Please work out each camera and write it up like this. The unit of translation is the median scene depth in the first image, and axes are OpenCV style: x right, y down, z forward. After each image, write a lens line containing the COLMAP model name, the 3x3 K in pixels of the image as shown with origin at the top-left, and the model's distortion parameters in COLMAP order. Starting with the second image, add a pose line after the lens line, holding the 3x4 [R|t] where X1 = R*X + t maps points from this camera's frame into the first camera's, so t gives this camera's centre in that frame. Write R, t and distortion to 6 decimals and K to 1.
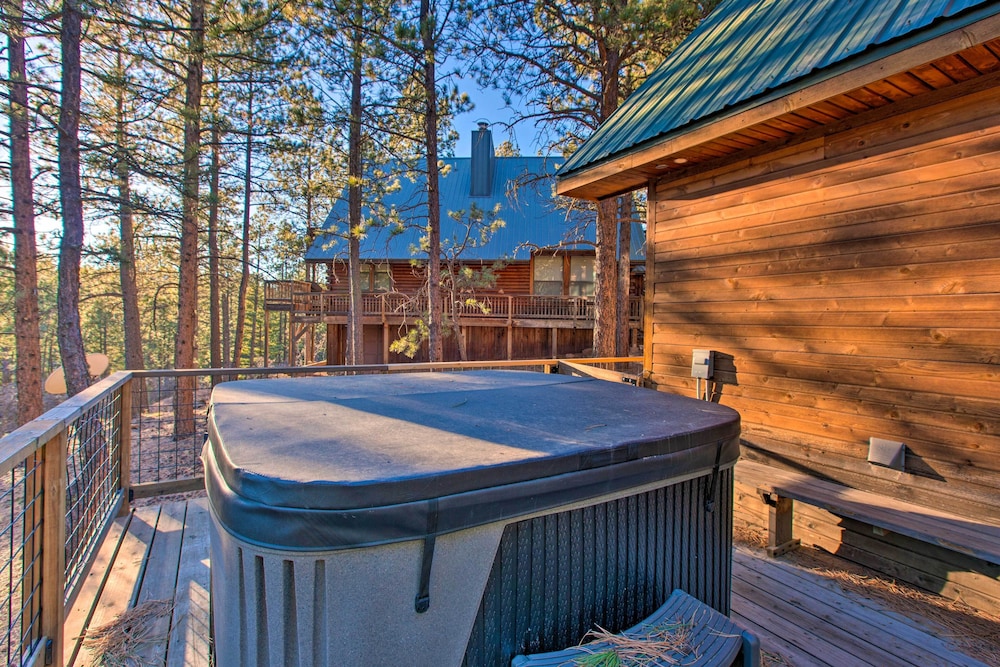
lens RADIAL K [[493.7, 0, 503.5], [0, 493.7, 326.8], [0, 0, 1]] dist [-0.000338, -0.000725]
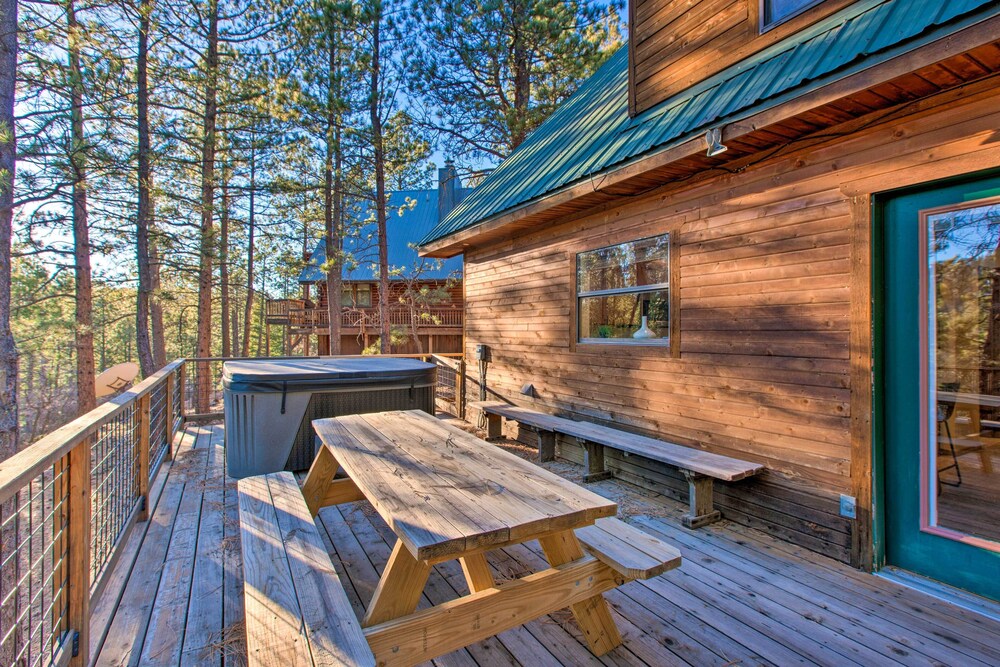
lens RADIAL K [[493.7, 0, 490.5], [0, 493.7, 329.6], [0, 0, 1]] dist [-0.000338, -0.000725]
pose [[0.999222, -0.014816, -0.036538, 0.107778], [0.014350, 0.999813, -0.012986, 0.003109], [0.036724, 0.012452, 0.999248, -0.183773]]
